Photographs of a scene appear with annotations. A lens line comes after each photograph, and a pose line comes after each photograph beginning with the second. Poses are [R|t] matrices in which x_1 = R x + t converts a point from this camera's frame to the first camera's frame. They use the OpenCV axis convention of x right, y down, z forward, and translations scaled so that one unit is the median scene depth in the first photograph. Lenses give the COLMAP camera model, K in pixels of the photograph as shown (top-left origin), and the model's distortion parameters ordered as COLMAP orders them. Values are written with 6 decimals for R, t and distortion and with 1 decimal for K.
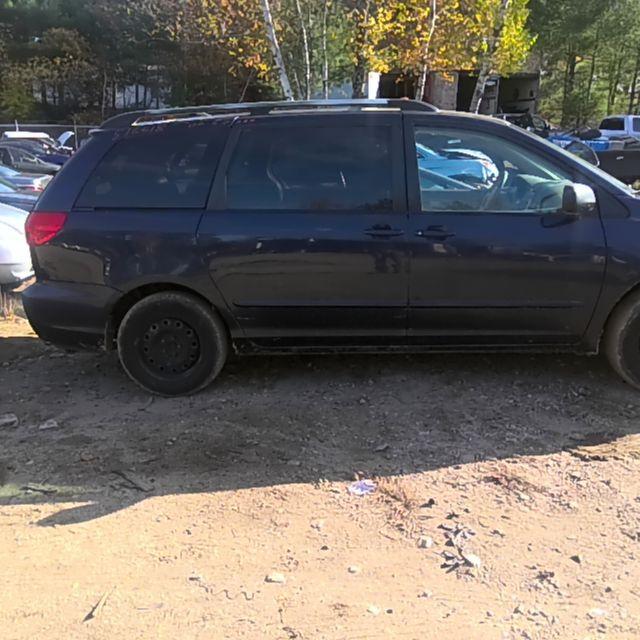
lens RADIAL K [[673.8, 0, 313.9], [0, 673.8, 318.4], [0, 0, 1]] dist [0.131210, -0.211194]
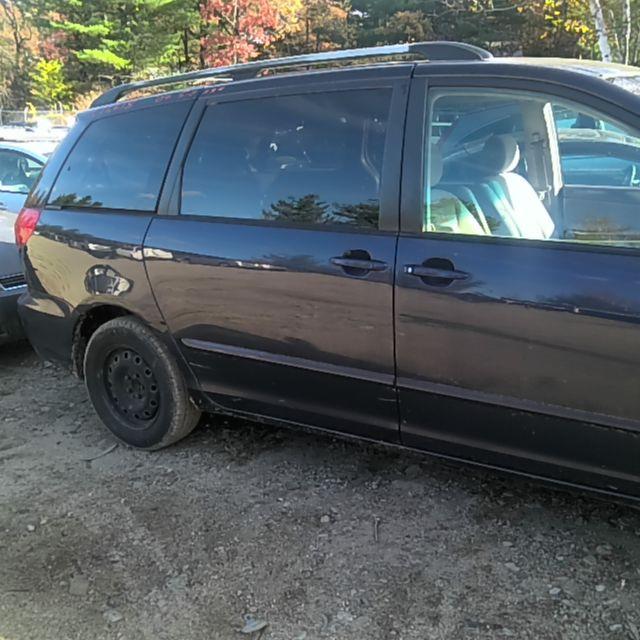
lens RADIAL K [[676.6, 0, 316.6], [0, 676.6, 319.9], [0, 0, 1]] dist [0.128047, -0.212031]
pose [[0.884234, 0.109734, -0.453970, 0.313999], [-0.096988, 0.993960, 0.051351, -0.092182], [0.456863, -0.001377, 0.889536, 0.384068]]
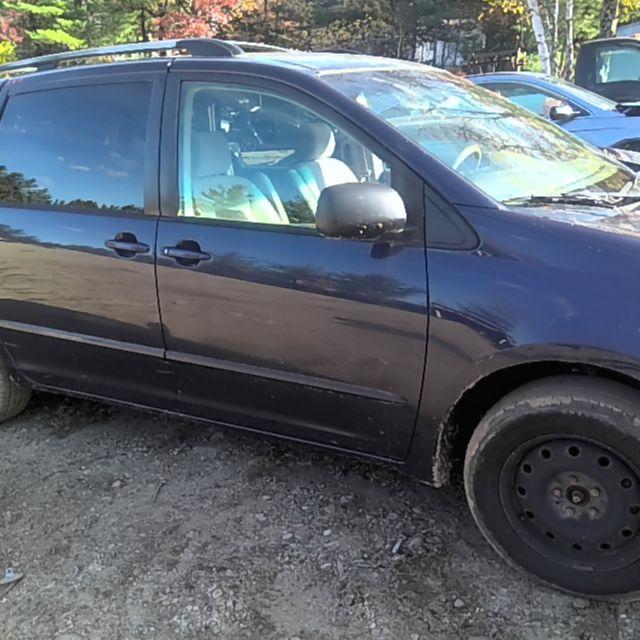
lens RADIAL K [[673.8, 0, 313.9], [0, 673.8, 318.4], [0, 0, 1]] dist [0.131210, -0.211194]
pose [[0.901230, 0.103717, -0.420745, 0.493652], [-0.079538, 0.994031, 0.074667, -0.107358], [0.425978, -0.033827, 0.904101, 0.420442]]
